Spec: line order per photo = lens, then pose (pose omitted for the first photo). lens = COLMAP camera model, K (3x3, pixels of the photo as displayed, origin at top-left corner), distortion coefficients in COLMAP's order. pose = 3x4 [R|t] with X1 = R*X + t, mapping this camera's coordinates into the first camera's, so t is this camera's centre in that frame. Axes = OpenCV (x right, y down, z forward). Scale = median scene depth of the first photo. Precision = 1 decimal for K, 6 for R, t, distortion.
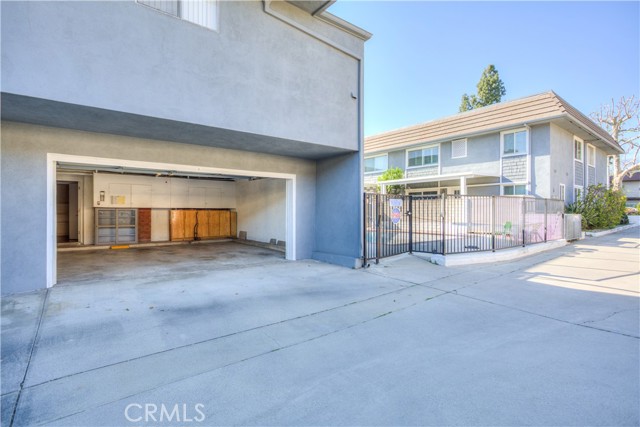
lens RADIAL K [[311.9, 0, 322.2], [0, 311.9, 210.2], [0, 0, 1]] dist [-0.016234, 0.002571]
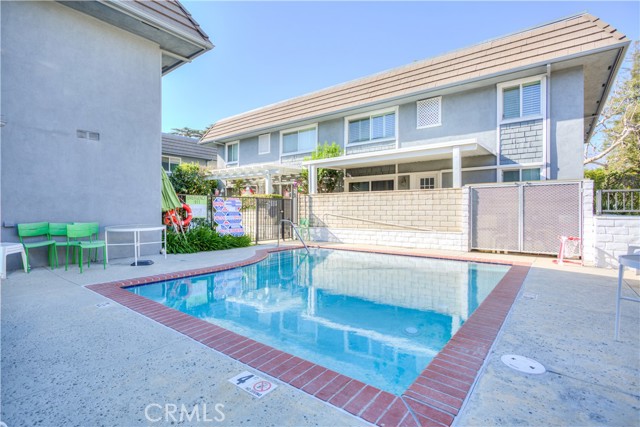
lens RADIAL K [[311.9, 0, 319.7], [0, 311.9, 209.3], [0, 0, 1]] dist [-0.016234, 0.002571]
pose [[0.971113, -0.005586, 0.238555, 0.077808], [0.004685, 0.999980, 0.004343, -0.003710], [-0.238575, -0.003100, 0.971119, 0.493912]]
